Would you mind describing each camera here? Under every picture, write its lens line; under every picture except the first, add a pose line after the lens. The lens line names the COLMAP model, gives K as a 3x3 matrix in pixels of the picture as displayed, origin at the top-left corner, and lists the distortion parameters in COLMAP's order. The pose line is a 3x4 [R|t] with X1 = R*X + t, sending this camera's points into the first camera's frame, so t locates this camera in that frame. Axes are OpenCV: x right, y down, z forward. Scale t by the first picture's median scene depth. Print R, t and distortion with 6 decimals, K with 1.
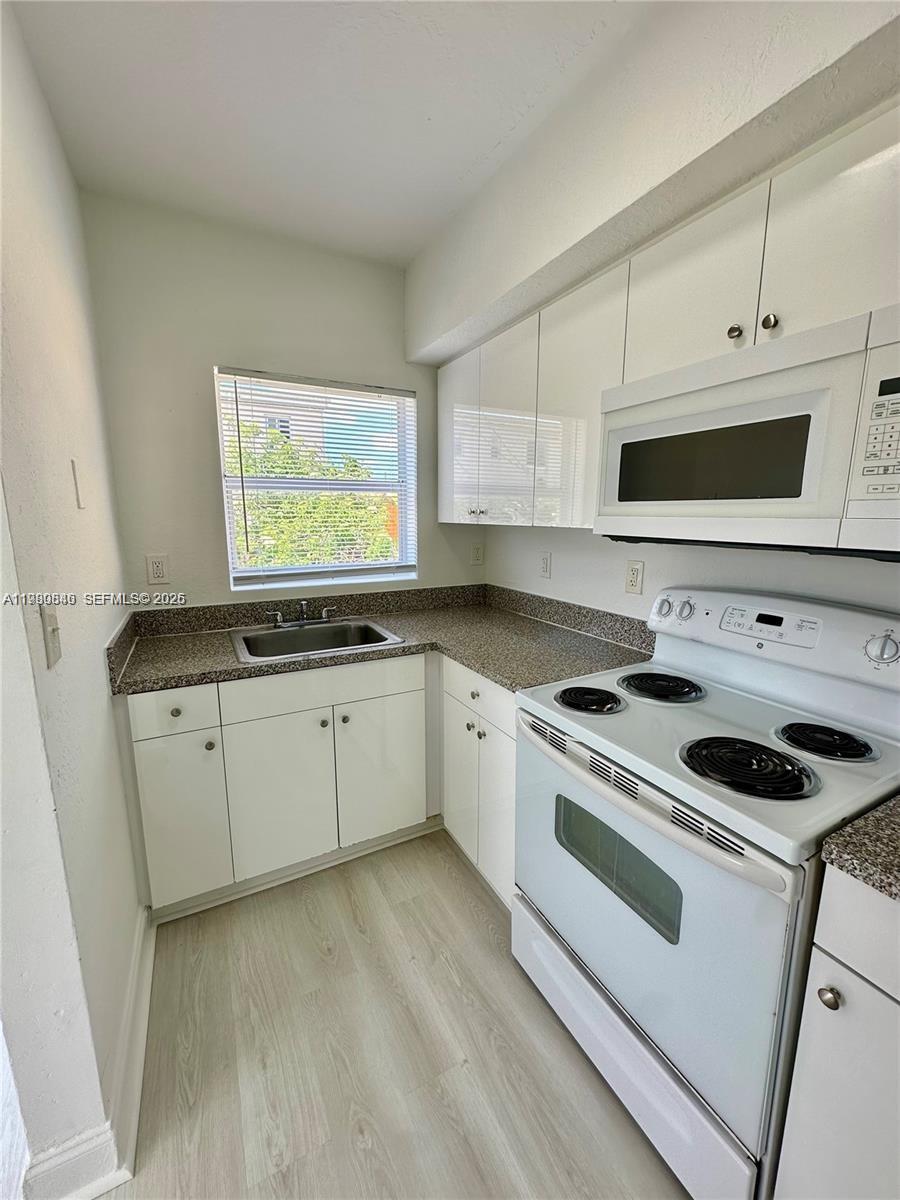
lens RADIAL K [[479.4, 0, 452.5], [0, 479.4, 596.4], [0, 0, 1]] dist [-0.004219, 0.001274]
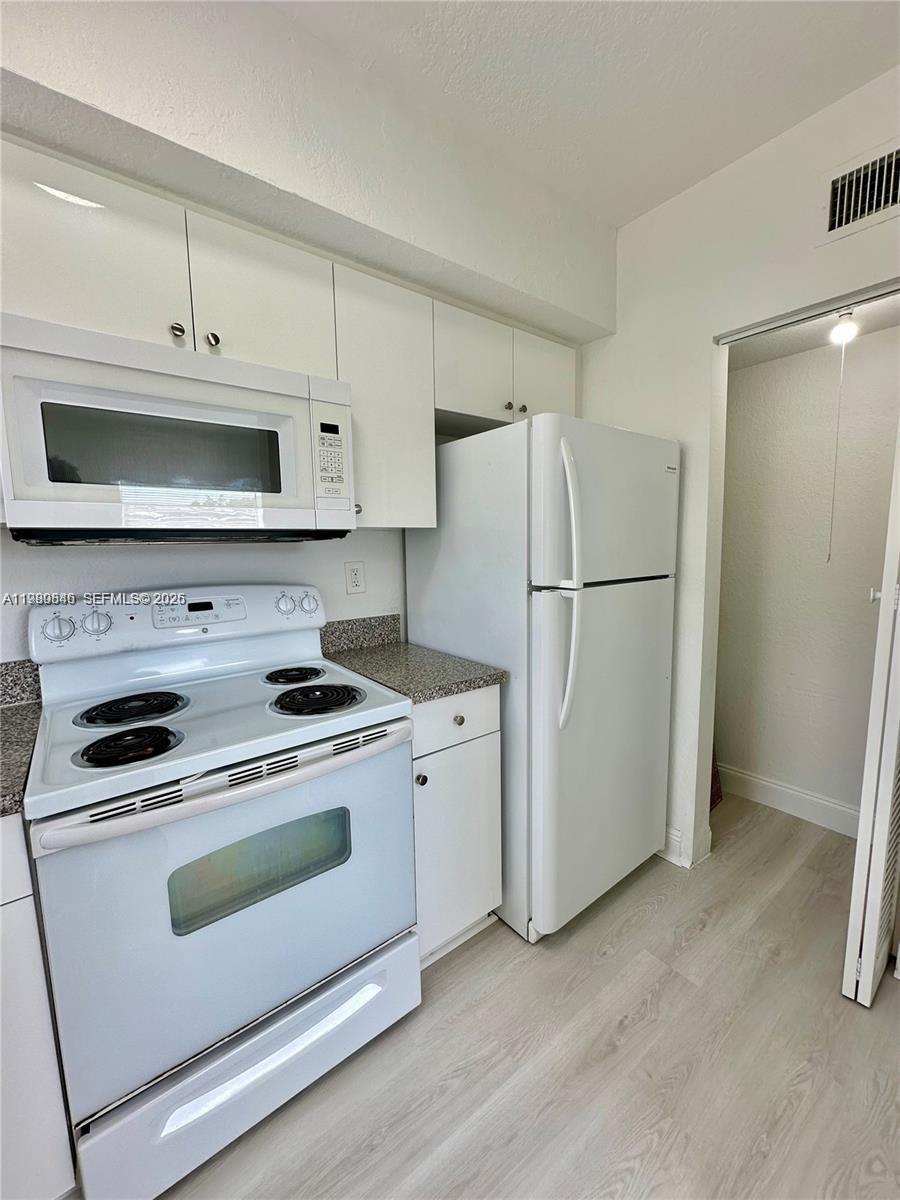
lens RADIAL K [[479.4, 0, 452.9], [0, 479.4, 596.4], [0, 0, 1]] dist [-0.004219, 0.001274]
pose [[-0.171105, -0.104555, 0.979689, -0.609450], [0.185743, 0.973100, 0.136292, -0.019410], [-0.967586, 0.205291, -0.147082, 0.708834]]
